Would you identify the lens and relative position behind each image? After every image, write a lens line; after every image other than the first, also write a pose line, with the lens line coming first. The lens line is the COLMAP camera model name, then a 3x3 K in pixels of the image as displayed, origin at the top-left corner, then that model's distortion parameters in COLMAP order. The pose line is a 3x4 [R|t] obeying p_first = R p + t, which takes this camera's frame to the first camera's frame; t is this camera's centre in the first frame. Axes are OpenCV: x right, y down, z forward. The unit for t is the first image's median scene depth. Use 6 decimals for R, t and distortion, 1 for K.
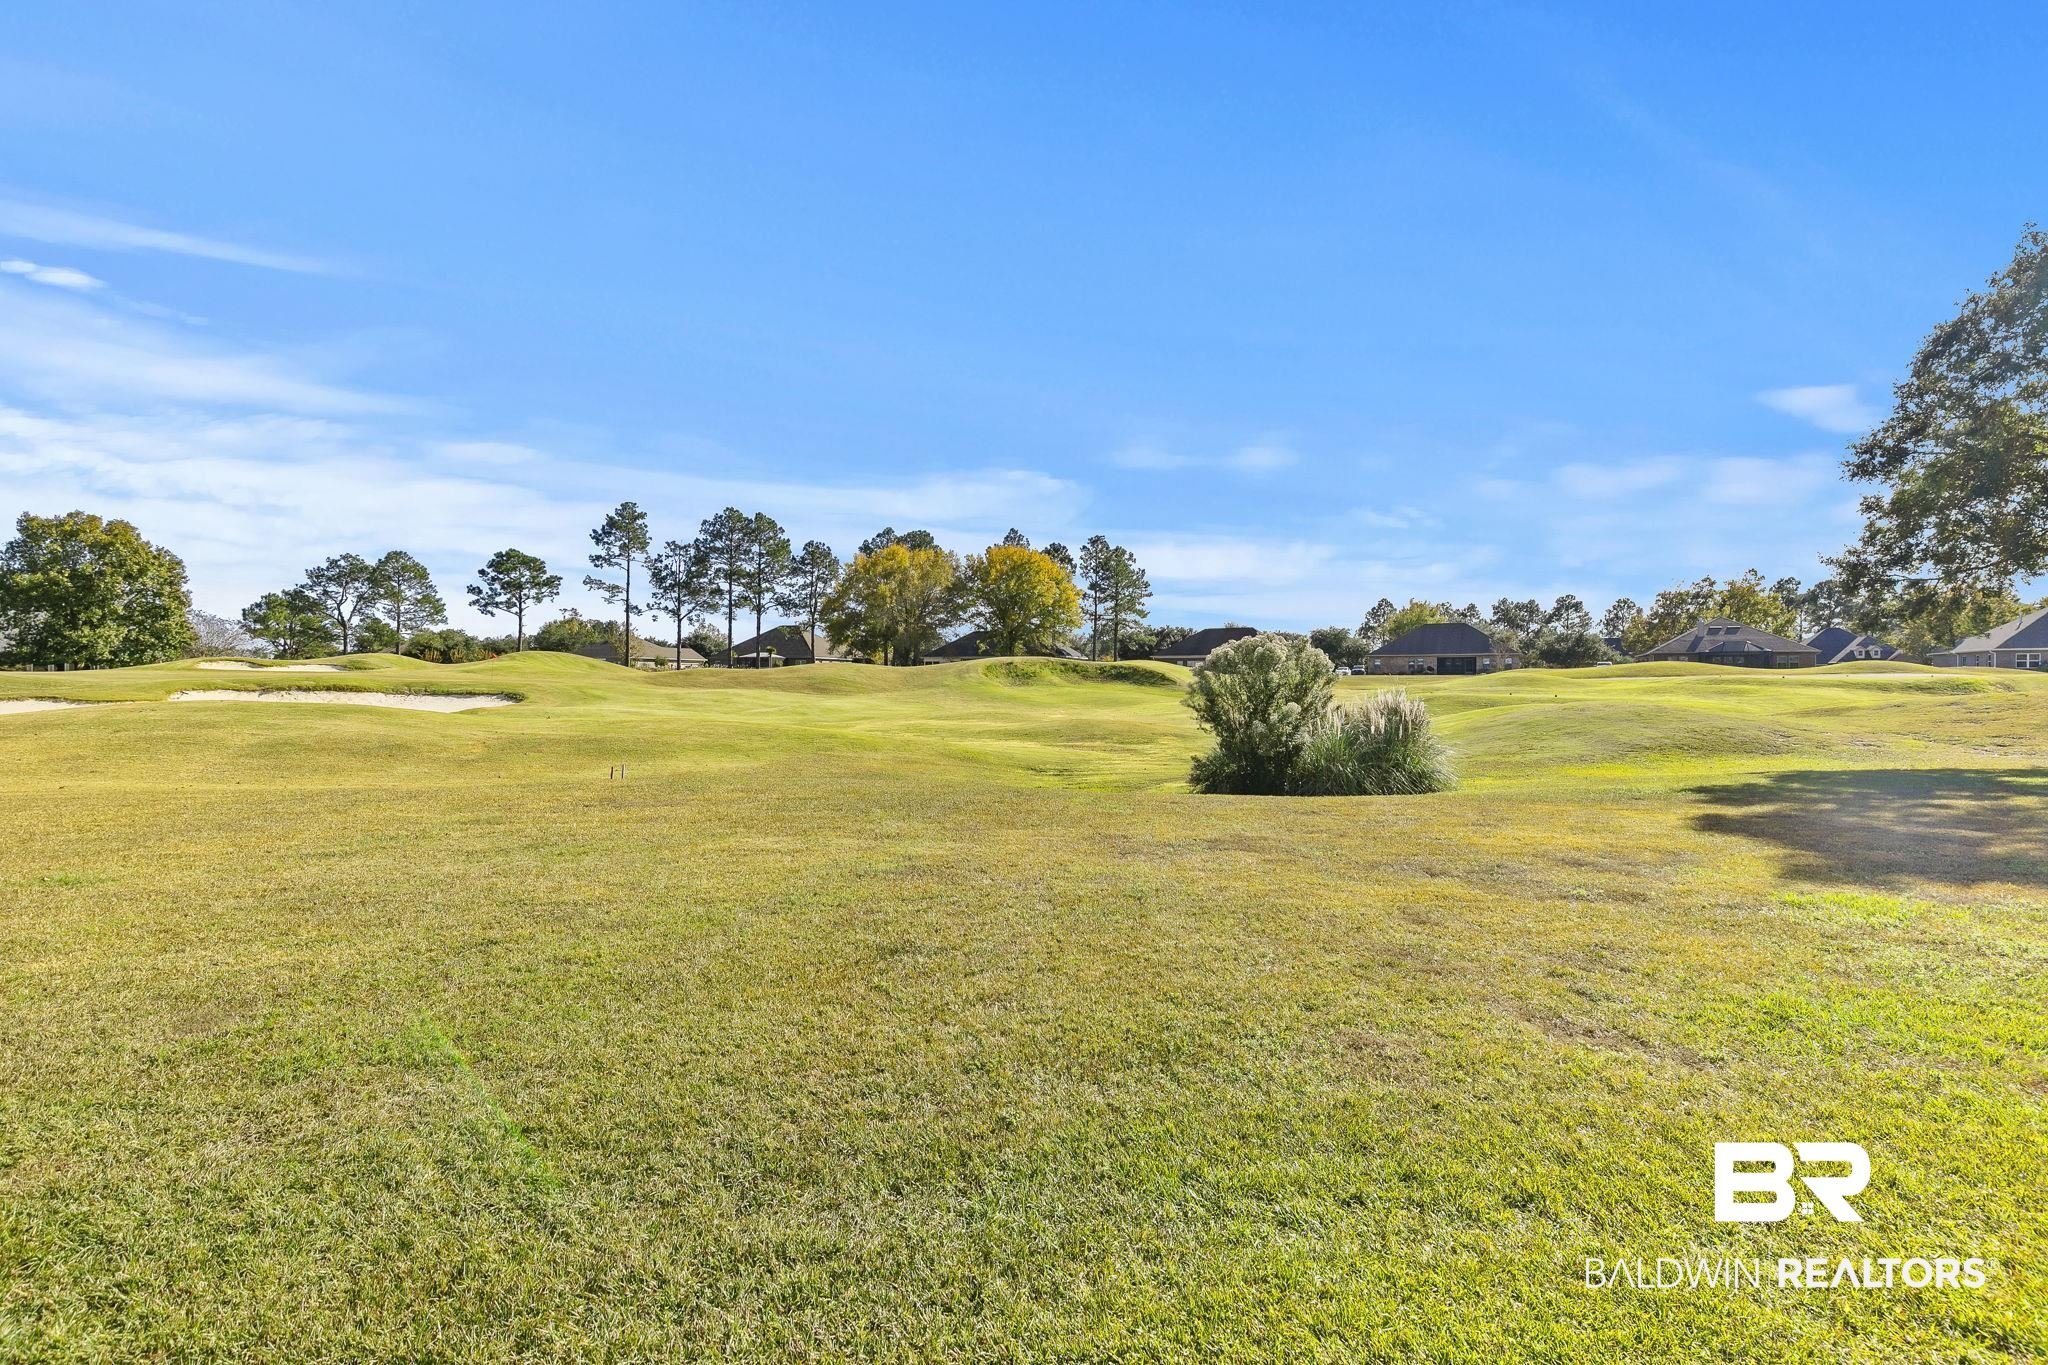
lens RADIAL K [[903.1, 0, 1017.8], [0, 903.1, 696.9], [0, 0, 1]] dist [0.002696, -0.000354]
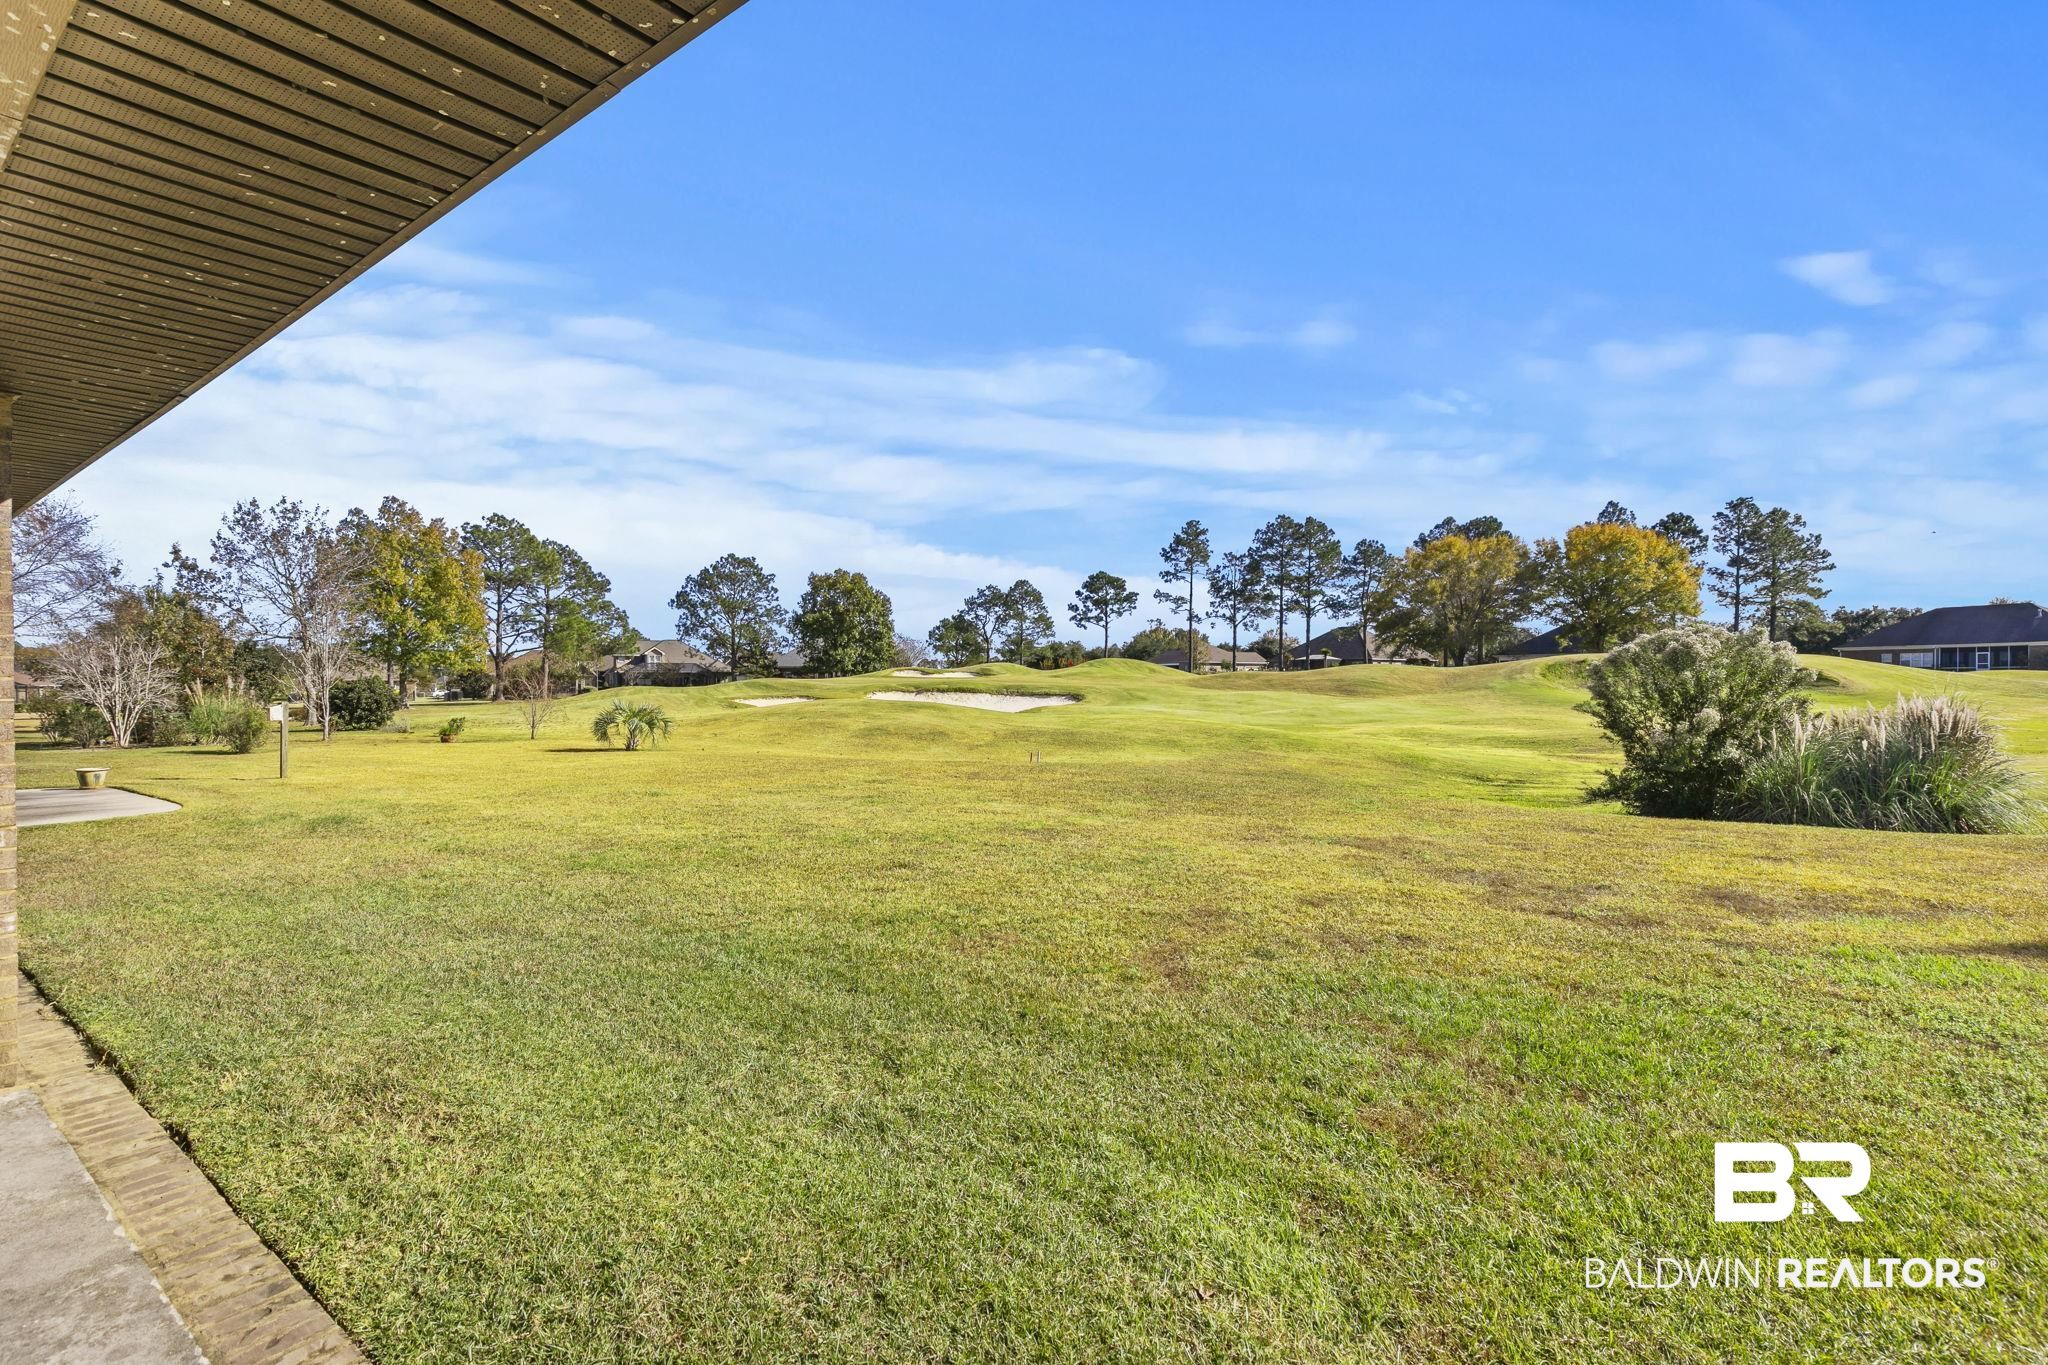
lens RADIAL K [[903.1, 0, 1035.3], [0, 903.1, 688.5], [0, 0, 1]] dist [0.002696, -0.000354]
pose [[0.817799, -0.000779, -0.575503, 0.045643], [-0.005688, 0.999939, -0.009436, -0.000022], [0.575476, 0.010990, 0.817745, -0.004894]]
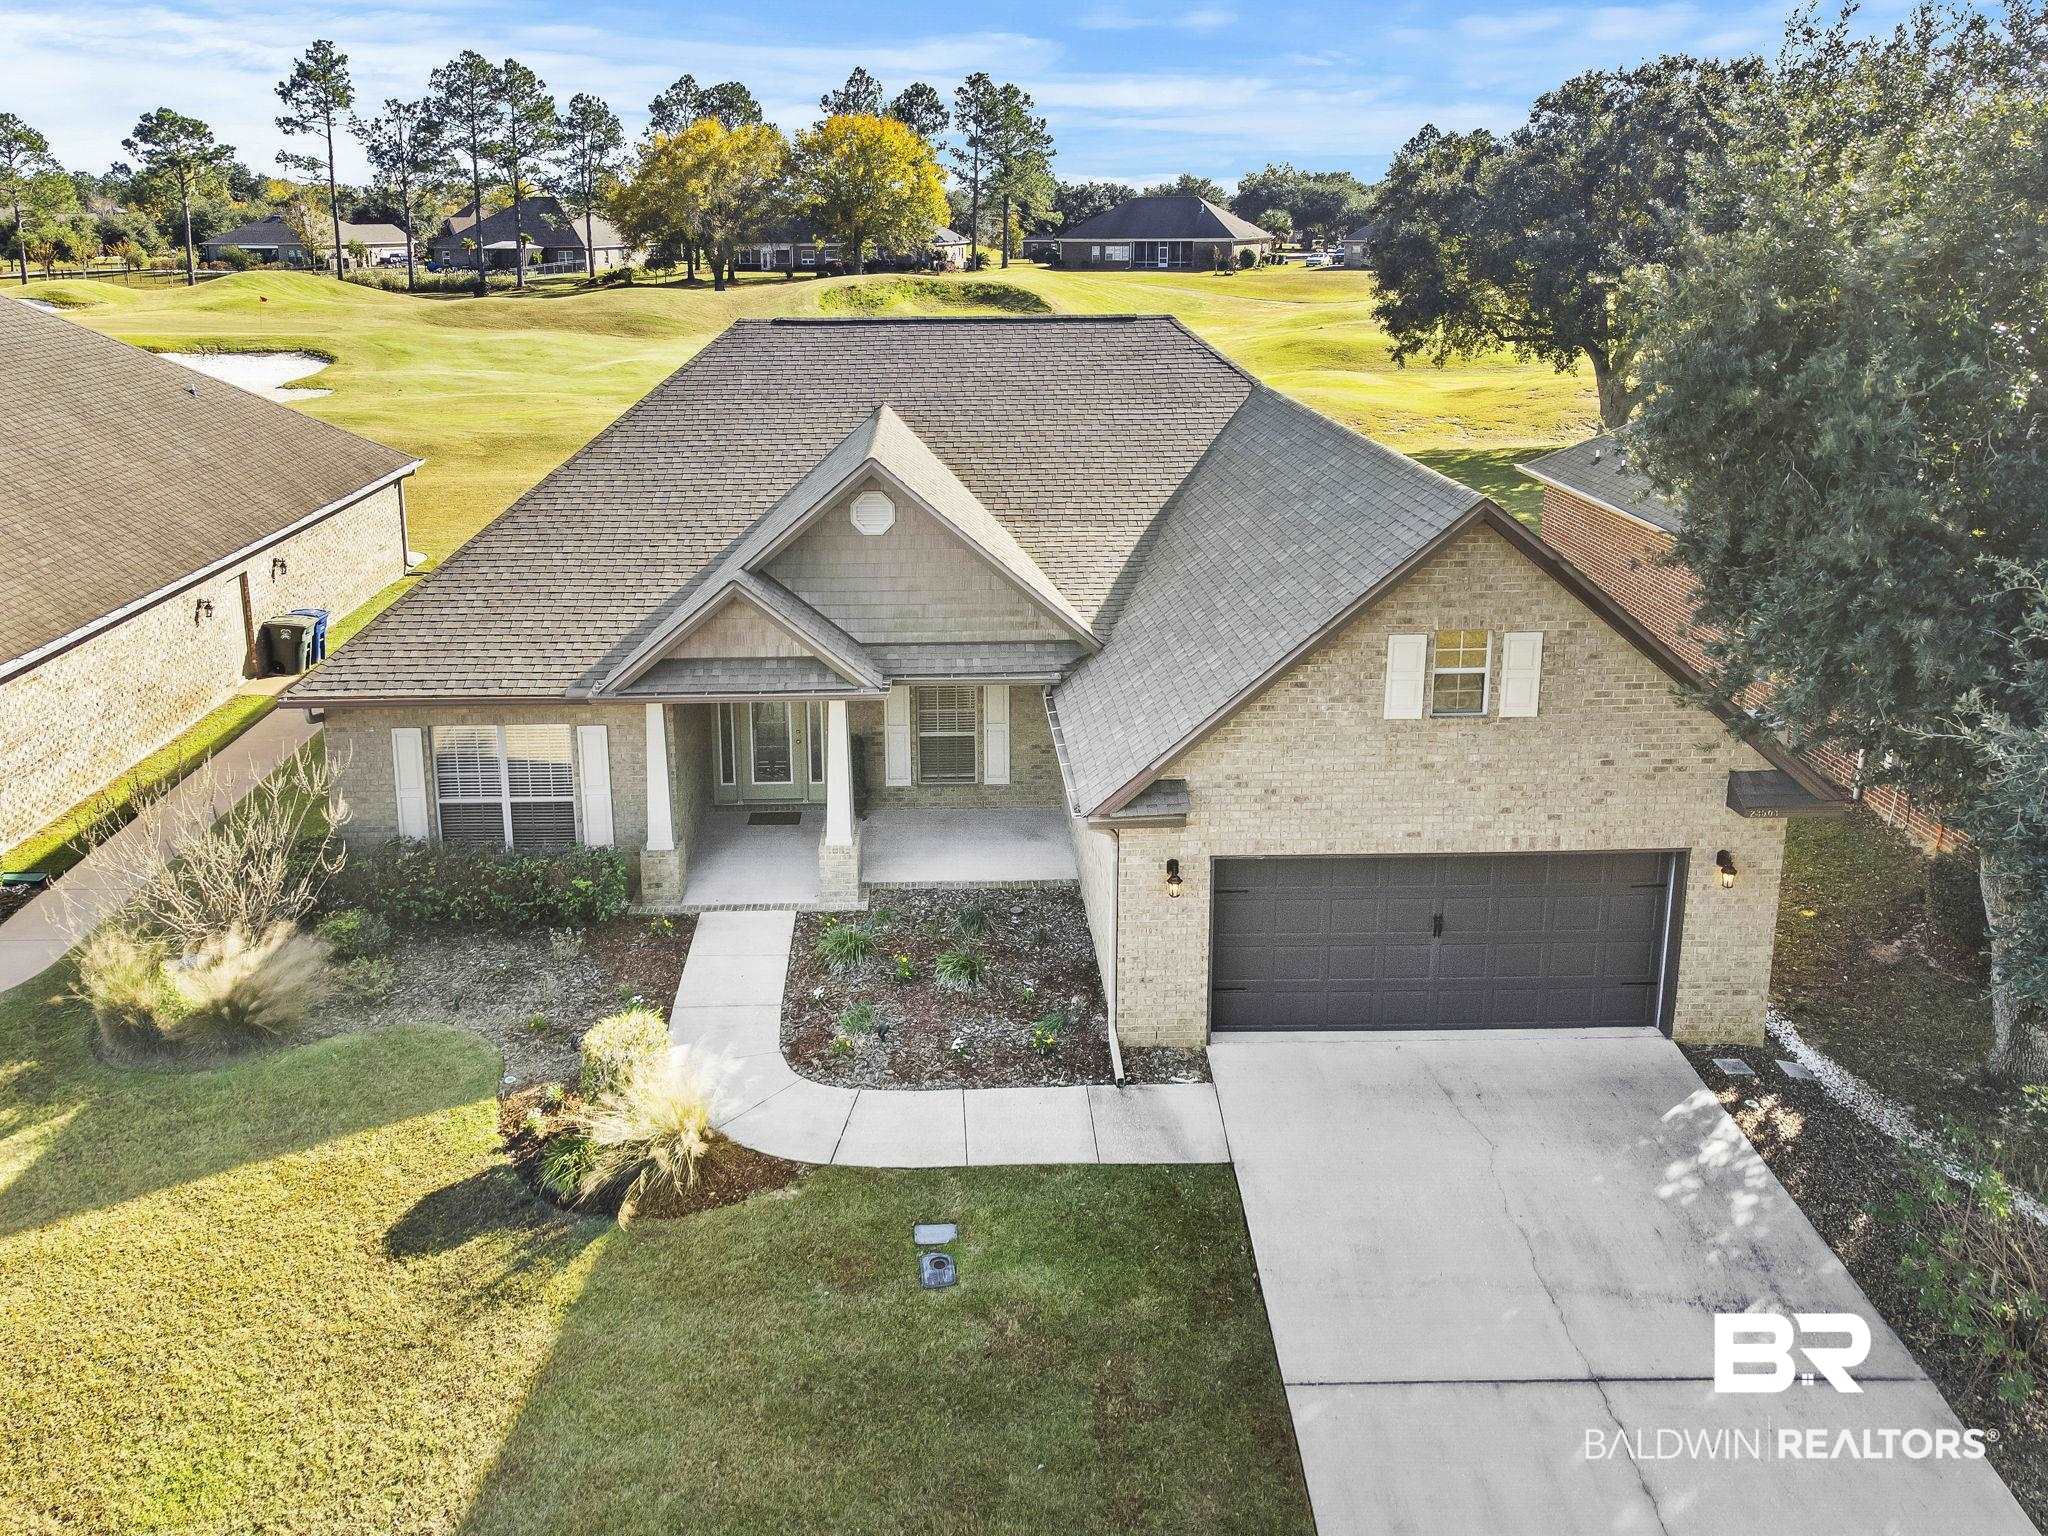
lens RADIAL K [[1622.1, 0, 985.0], [0, 1622.1, 553.7], [0, 0, 1]] dist [0.003331, -0.007972]
pose [[0.998299, -0.017006, 0.055760, 0.018685], [0.005811, 0.980769, 0.195086, -0.064845], [-0.058006, -0.194430, 0.979200, -0.387409]]
